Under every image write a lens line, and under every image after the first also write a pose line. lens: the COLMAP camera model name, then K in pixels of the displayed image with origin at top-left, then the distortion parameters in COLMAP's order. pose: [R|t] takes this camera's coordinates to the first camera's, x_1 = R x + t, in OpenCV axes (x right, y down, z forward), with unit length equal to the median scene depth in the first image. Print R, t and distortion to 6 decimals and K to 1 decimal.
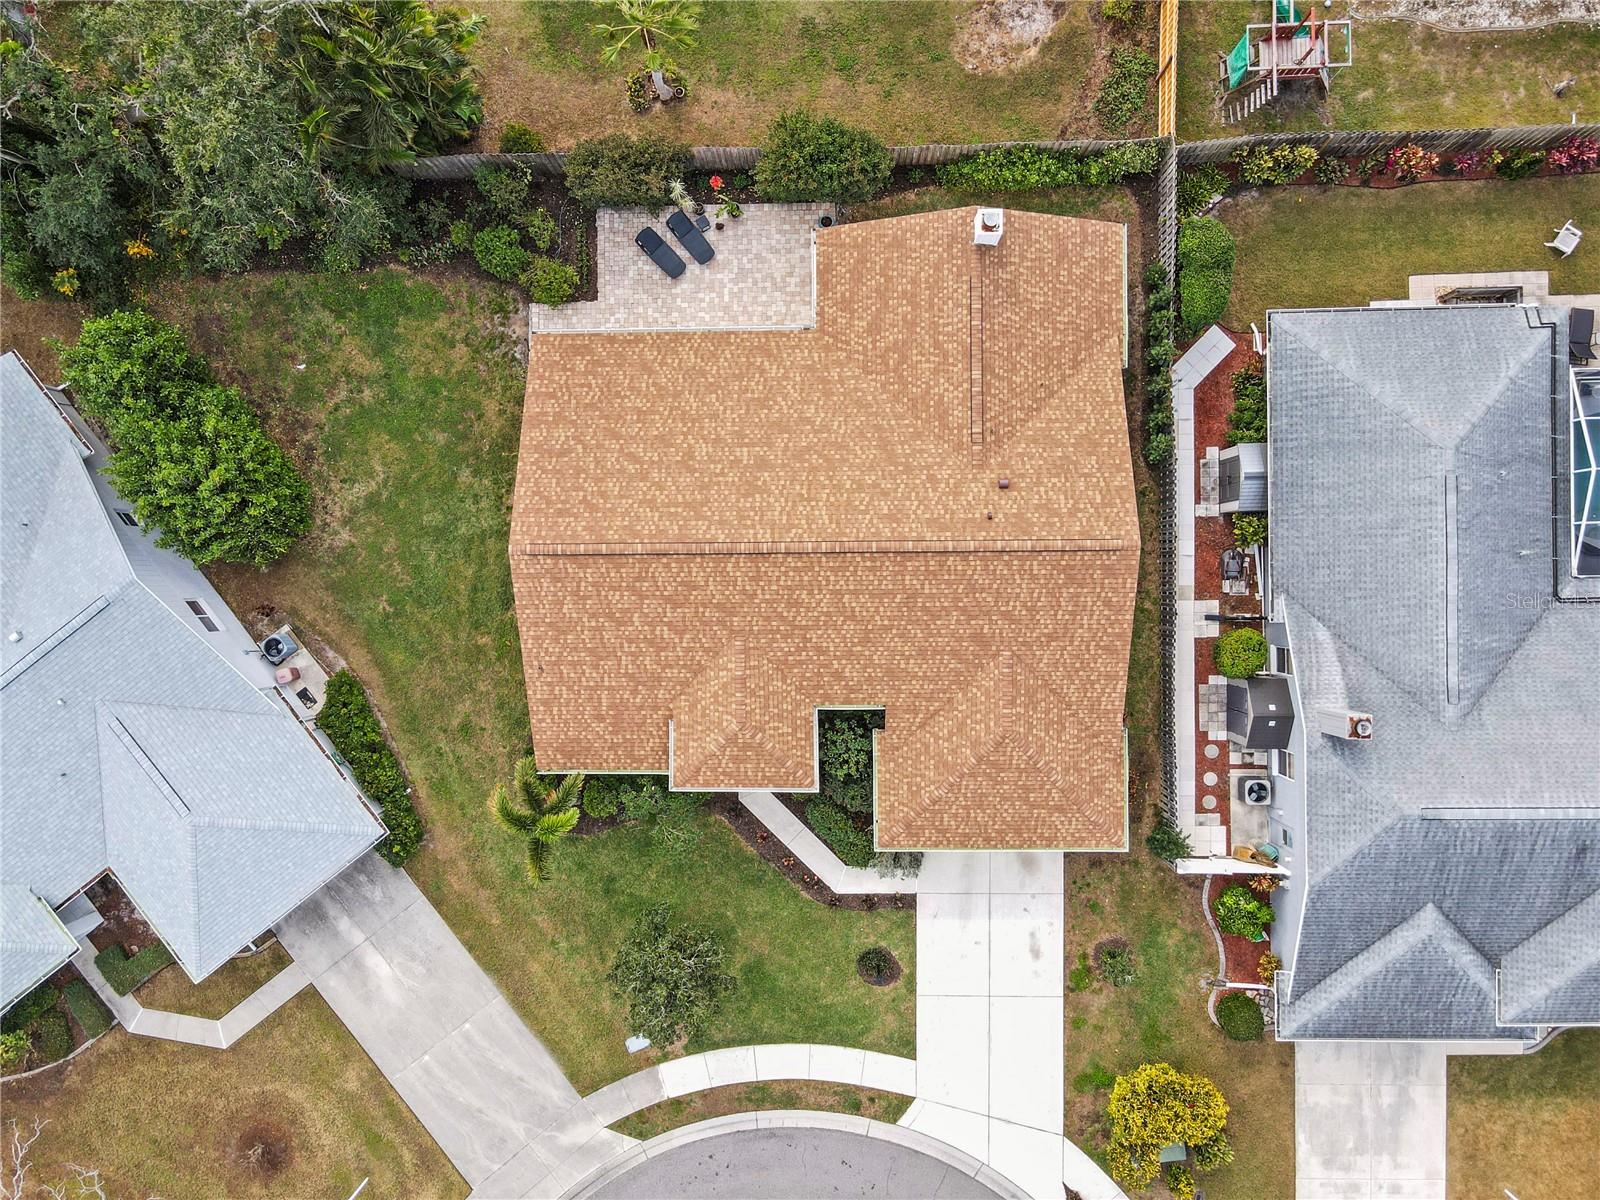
lens RADIAL K [[1179.2, 0, 800.0], [0, 1179.2, 600.0], [0, 0, 1]] dist [-0.004323, 0.032915]
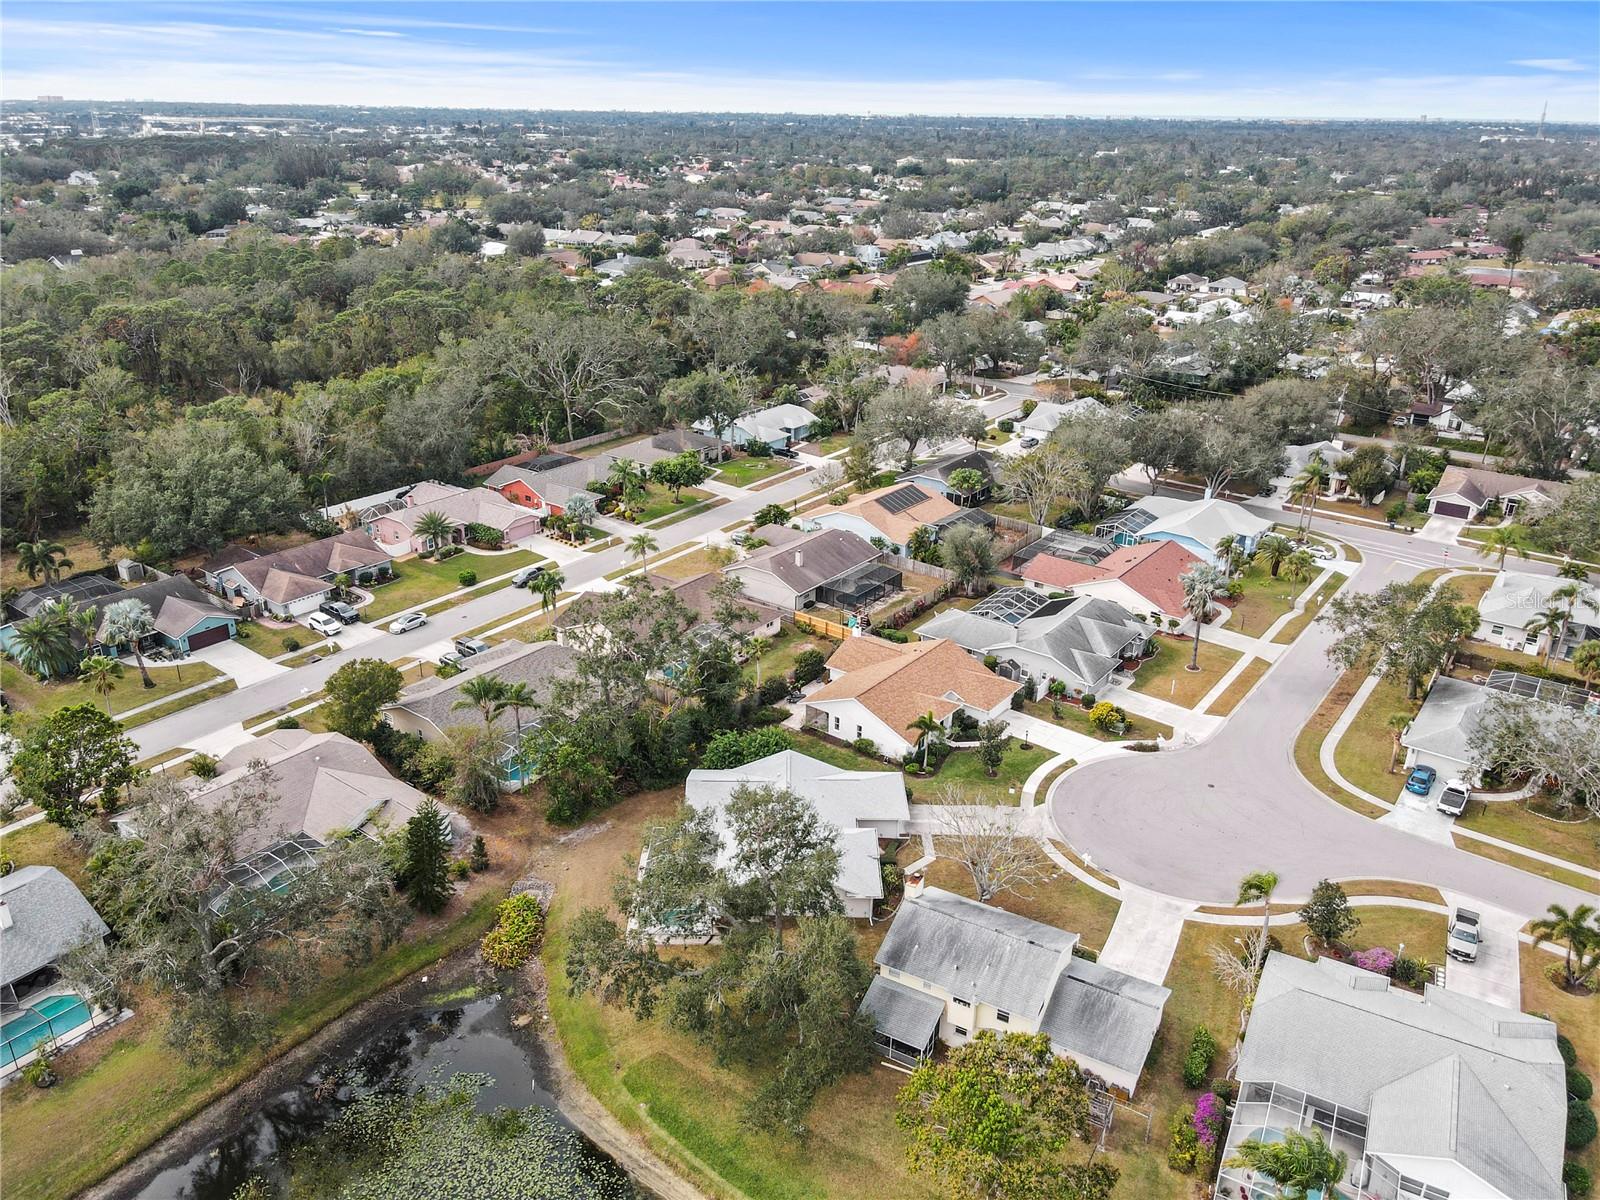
lens RADIAL K [[1179.2, 0, 800.0], [0, 1179.2, 600.0], [0, 0, 1]] dist [-0.004323, 0.032915]
pose [[0.609654, -0.267649, 0.746114, -2.465472], [0.792229, 0.237039, -0.562304, 1.476899], [-0.026358, 0.933904, 0.356551, -0.413928]]
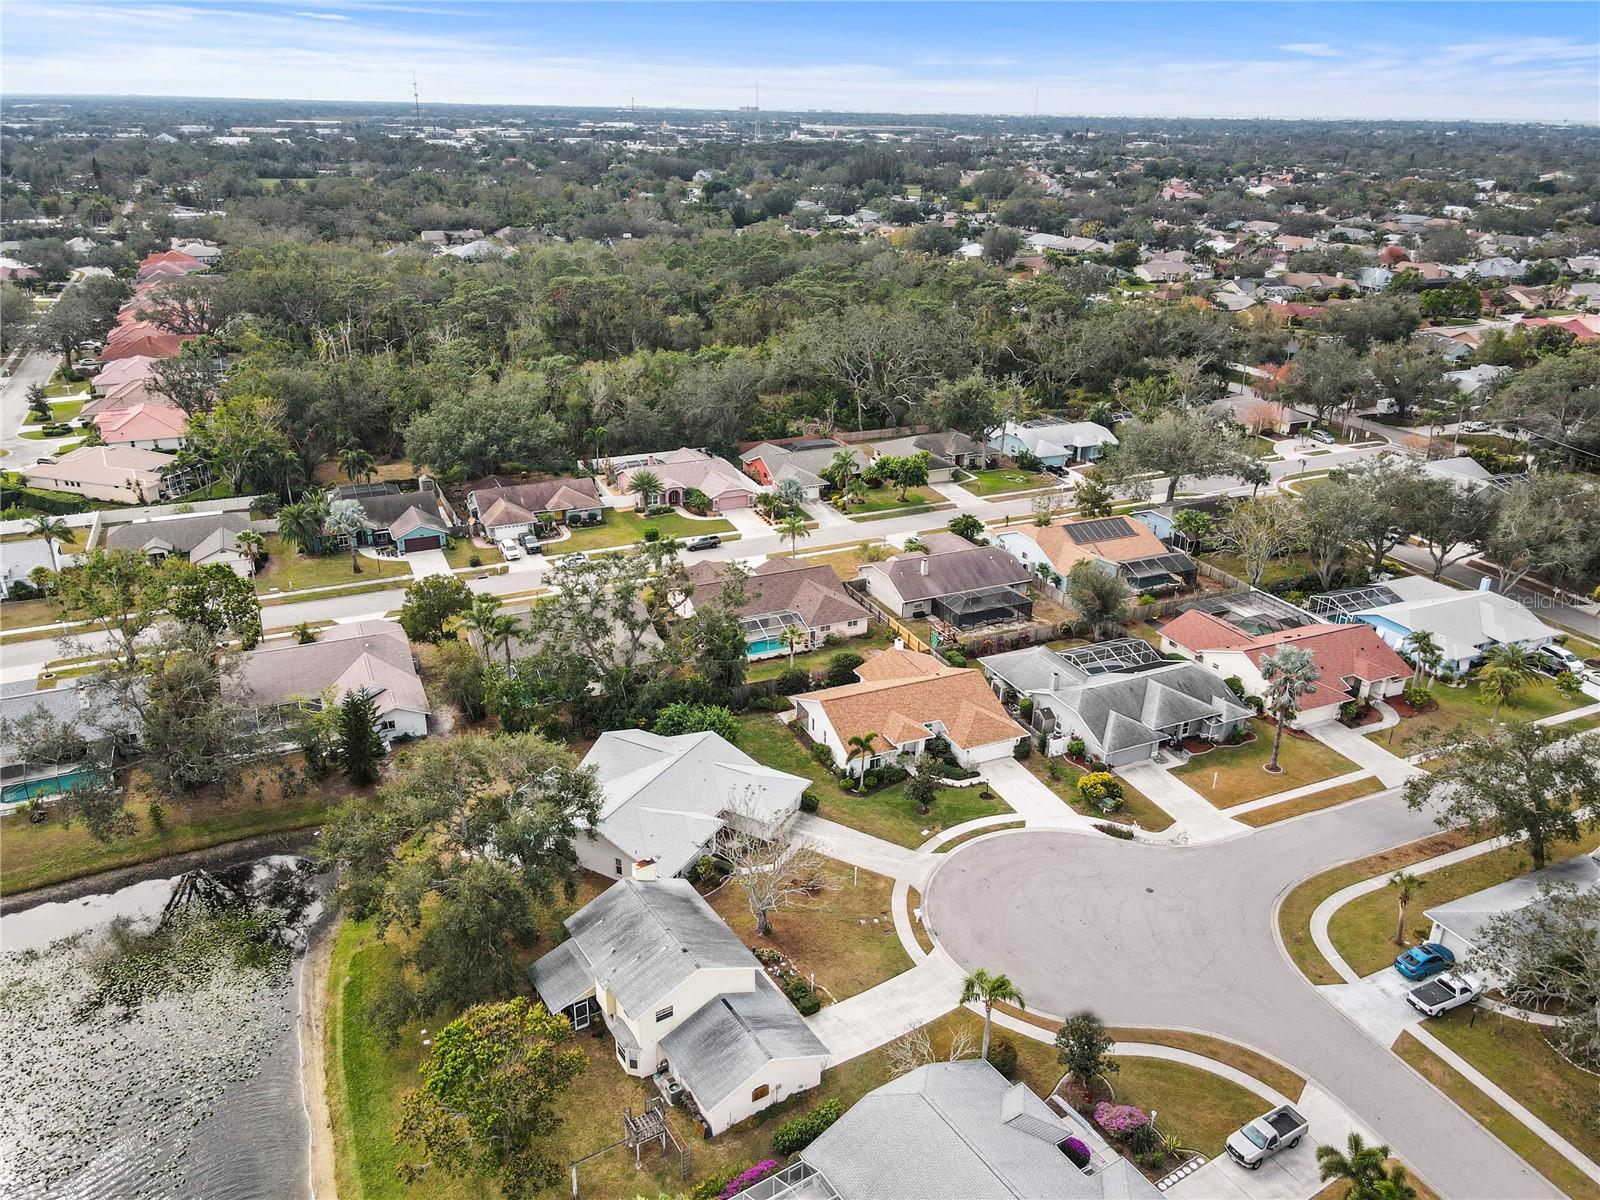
lens RADIAL K [[1179.2, 0, 800.0], [0, 1179.2, 600.0], [0, 0, 1]] dist [-0.004323, 0.032915]
pose [[0.912773, -0.114314, 0.392146, -1.389715], [0.406415, 0.350308, -0.843867, 2.343206], [-0.040906, 0.929633, 0.366210, -0.432761]]
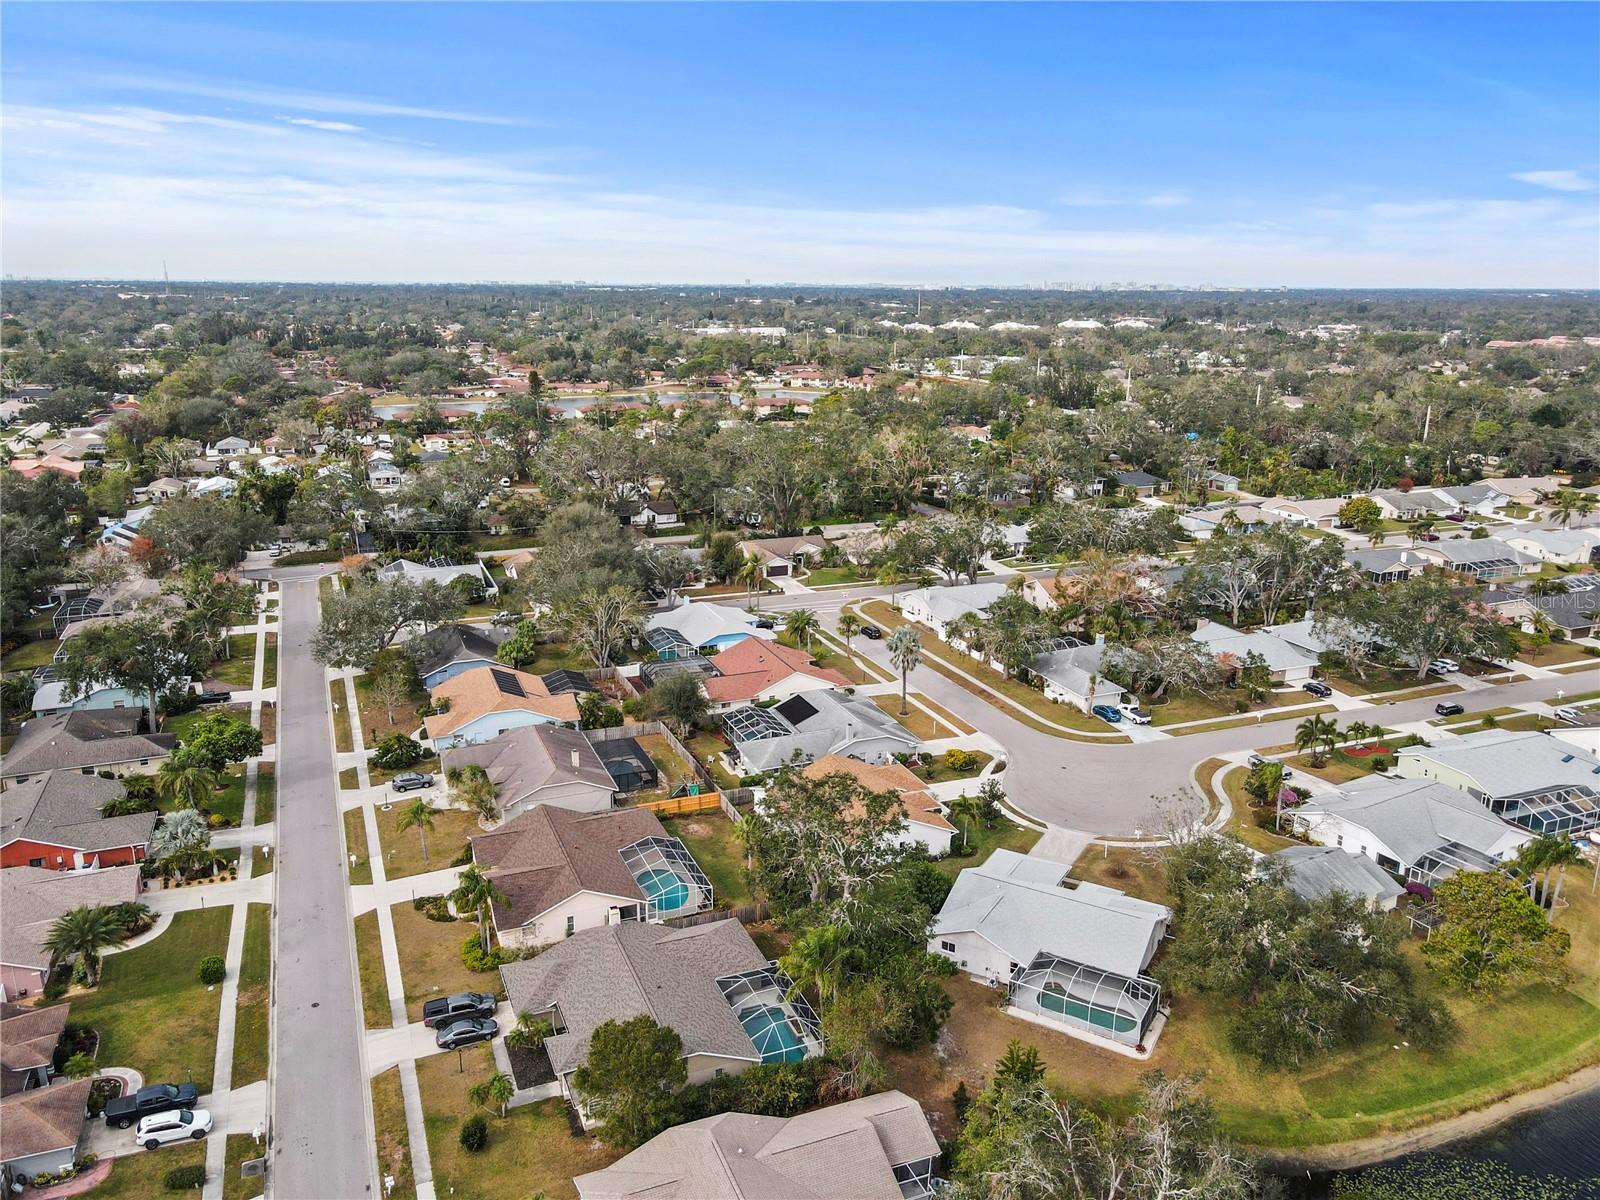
lens RADIAL K [[1179.2, 0, 800.0], [0, 1179.2, 600.0], [0, 0, 1]] dist [-0.004323, 0.032915]
pose [[-0.371690, -0.213840, 0.903393, -2.817487], [0.928232, -0.101609, 0.357857, -1.344273], [0.015268, 0.971570, 0.236260, -0.420387]]
